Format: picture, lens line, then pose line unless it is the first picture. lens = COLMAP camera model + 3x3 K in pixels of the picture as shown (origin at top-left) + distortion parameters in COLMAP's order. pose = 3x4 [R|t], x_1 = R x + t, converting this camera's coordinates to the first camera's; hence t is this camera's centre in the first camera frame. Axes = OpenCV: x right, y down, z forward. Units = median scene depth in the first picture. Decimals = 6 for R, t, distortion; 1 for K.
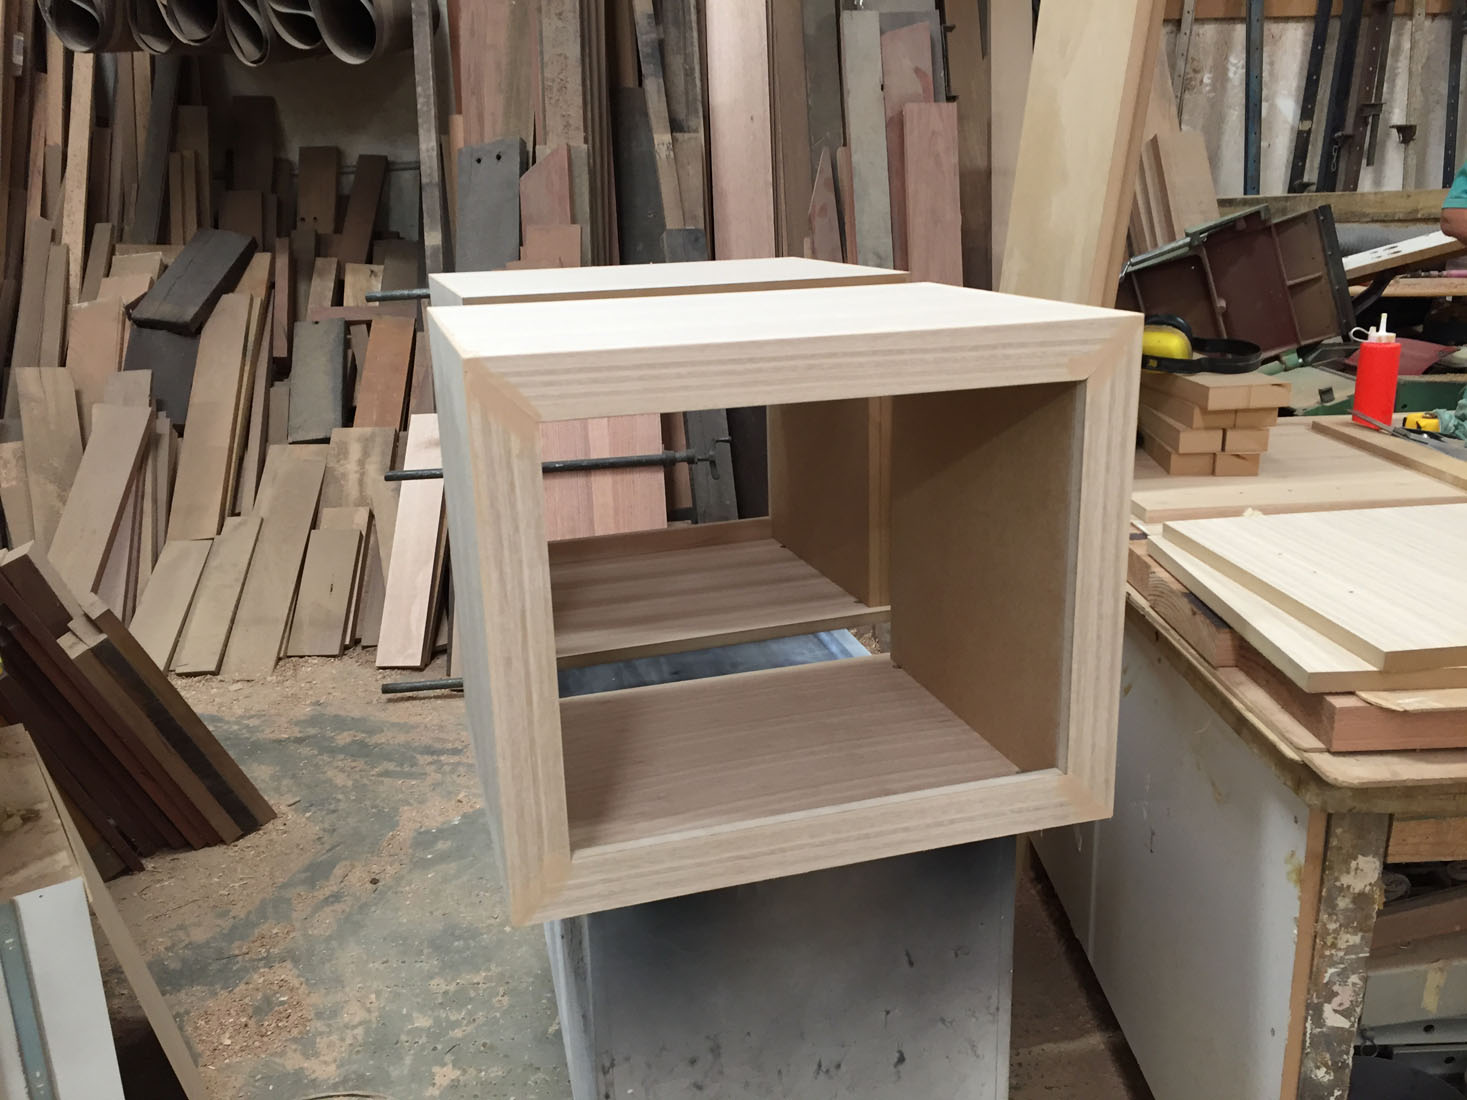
lens RADIAL K [[1241.4, 0, 733.1], [0, 1241.4, 550.2], [0, 0, 1]] dist [0.012201, 0.005066]
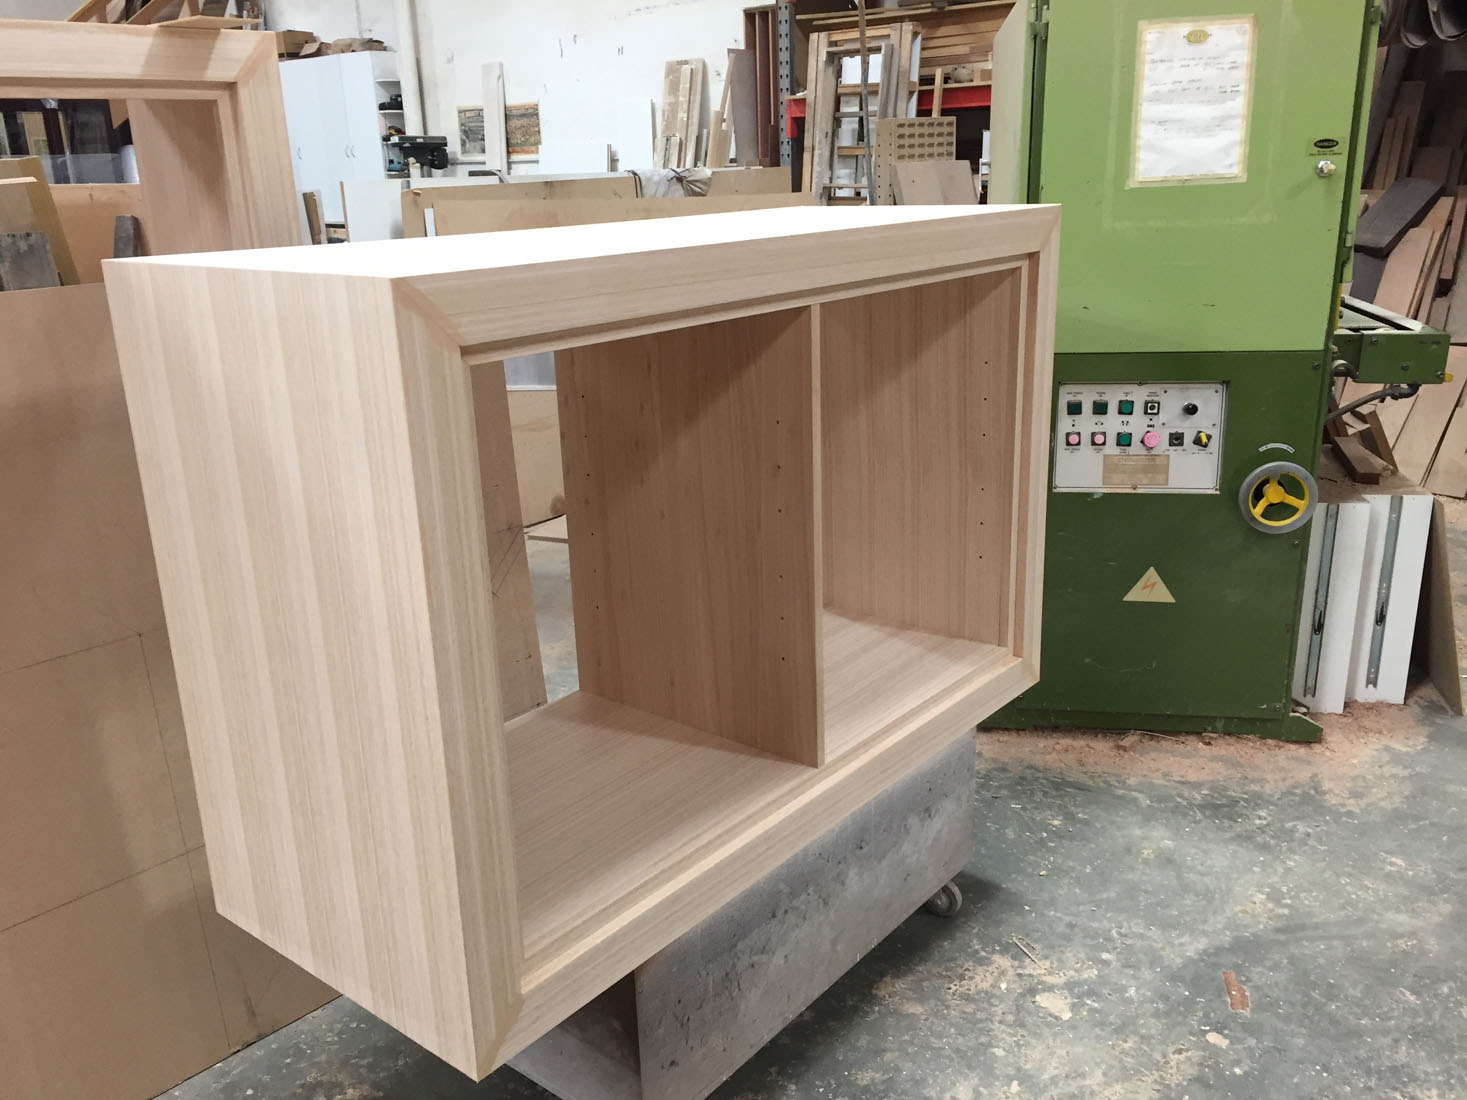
lens RADIAL K [[1241.4, 0, 733.2], [0, 1241.4, 550.8], [0, 0, 1]] dist [0.012201, 0.005066]
pose [[0.726127, 0.211317, -0.654282, 0.004963], [-0.183498, 0.976644, 0.111784, 0.111237], [0.662622, 0.038890, 0.747944, -0.446950]]
